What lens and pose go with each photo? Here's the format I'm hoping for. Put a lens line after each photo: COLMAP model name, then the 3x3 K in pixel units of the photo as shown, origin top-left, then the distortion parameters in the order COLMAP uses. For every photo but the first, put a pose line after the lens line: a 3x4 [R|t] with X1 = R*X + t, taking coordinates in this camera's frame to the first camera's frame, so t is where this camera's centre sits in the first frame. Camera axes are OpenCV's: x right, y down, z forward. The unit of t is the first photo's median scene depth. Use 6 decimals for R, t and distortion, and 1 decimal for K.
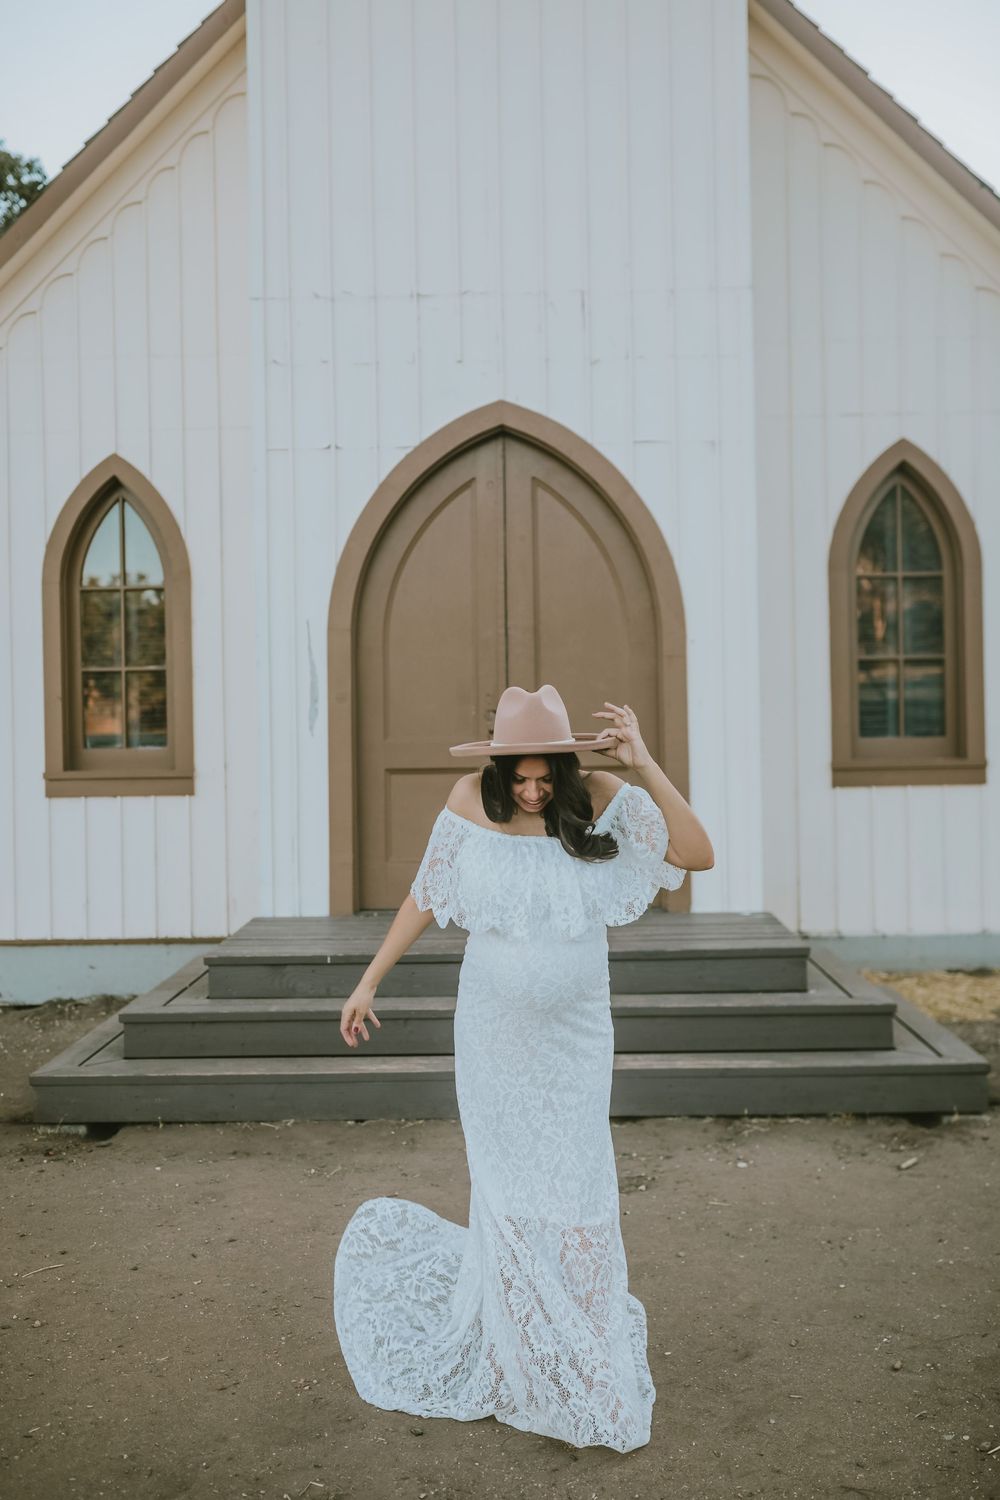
lens RADIAL K [[1776.0, 0, 505.3], [0, 1776.0, 720.6], [0, 0, 1]] dist [0.008458, 0.008711]
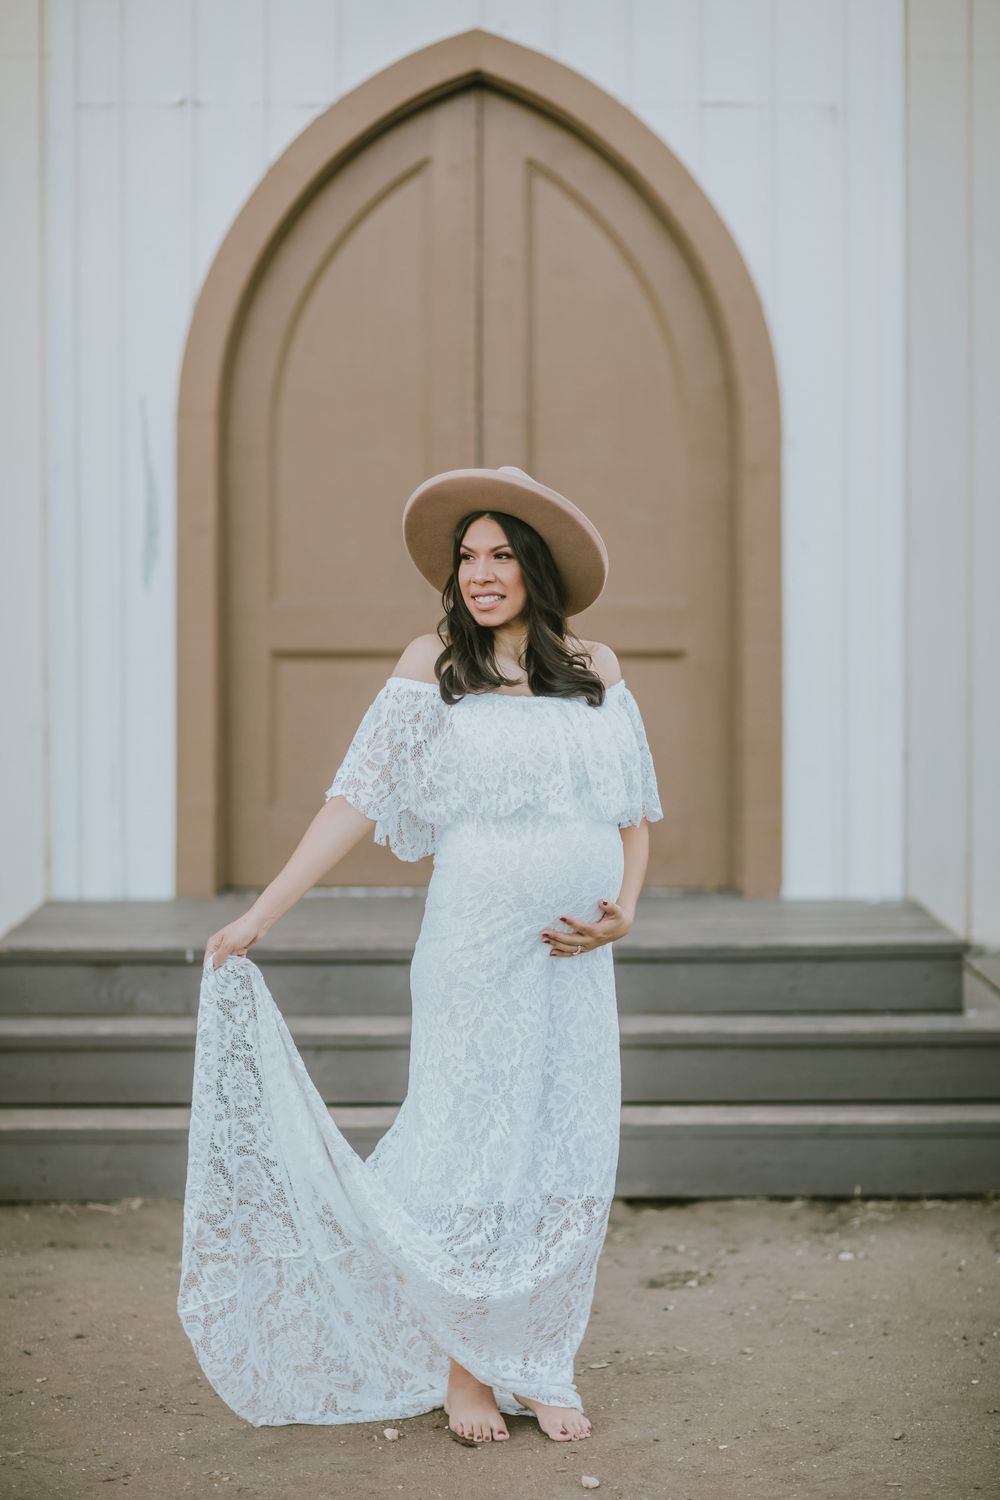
lens RADIAL K [[3839.7, 0, 500.0], [0, 3839.7, 750.0], [0, 0, 1]] dist [-0.041470, -0.875072]
pose [[0.999646, 0.013978, 0.022651, -0.025884], [-0.014931, 0.998988, 0.042428, 0.006417], [-0.022035, -0.042751, 0.998843, -0.363107]]
